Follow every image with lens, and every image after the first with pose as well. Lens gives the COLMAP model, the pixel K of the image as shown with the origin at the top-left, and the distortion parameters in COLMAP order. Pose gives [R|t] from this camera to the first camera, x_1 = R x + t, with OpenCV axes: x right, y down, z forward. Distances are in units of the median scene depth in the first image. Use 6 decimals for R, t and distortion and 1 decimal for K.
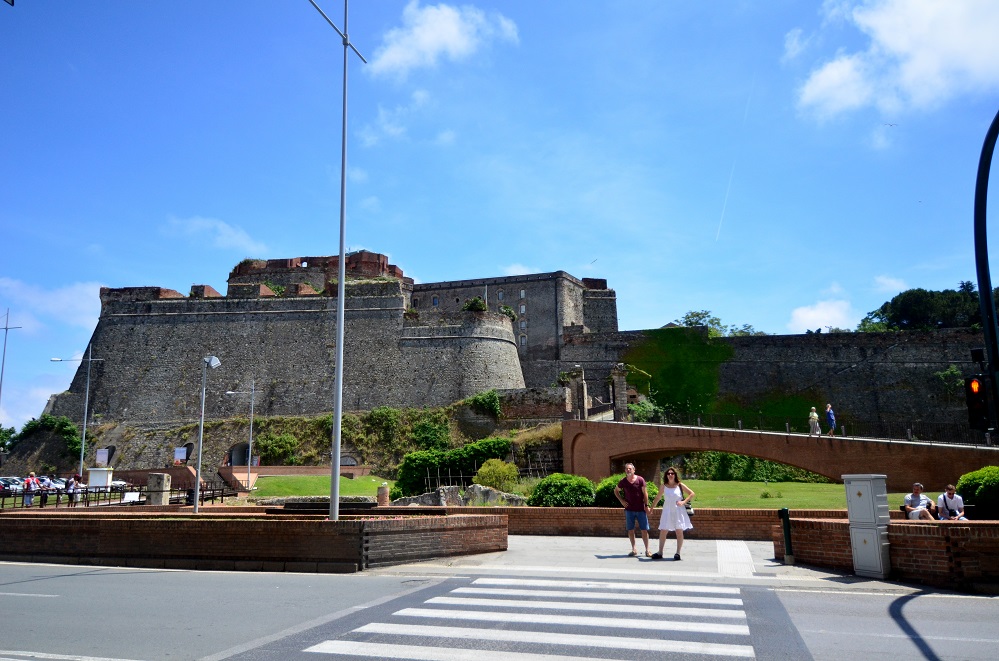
lens RADIAL K [[755.7, 0, 499.5], [0, 755.7, 330.5], [0, 0, 1]] dist [0.069310, -0.000271]
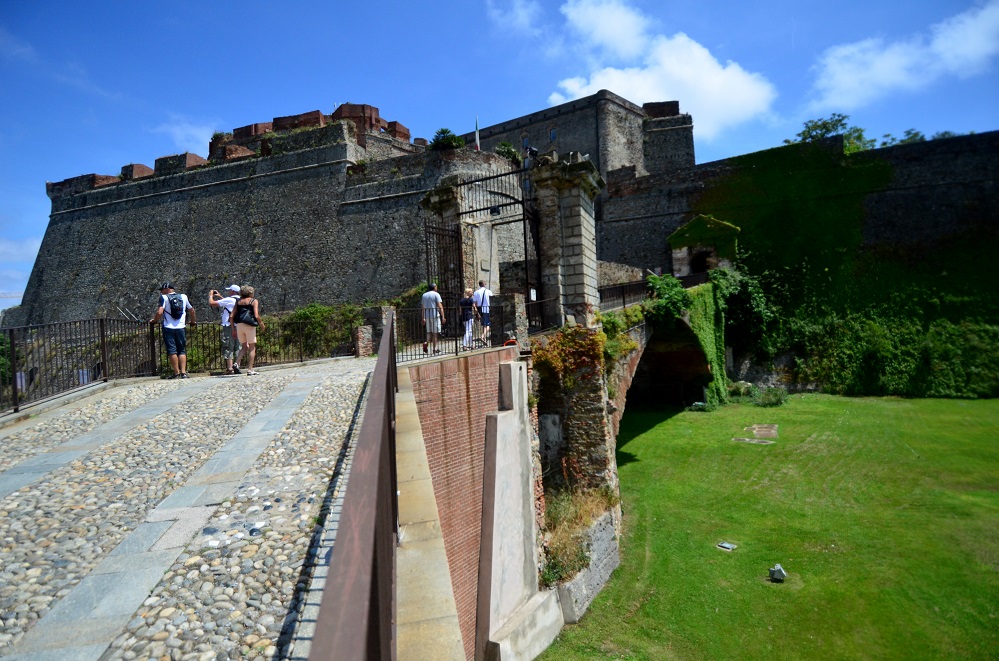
lens RADIAL K [[526.9, 0, 499.3], [0, 526.9, 344.8], [0, 0, 1]] dist [0.056114, -0.061178]
pose [[0.960457, -0.034447, -0.276288, 0.132795], [0.089534, 0.977822, 0.189335, 0.055399], [0.263639, -0.206585, 0.942240, 0.532880]]
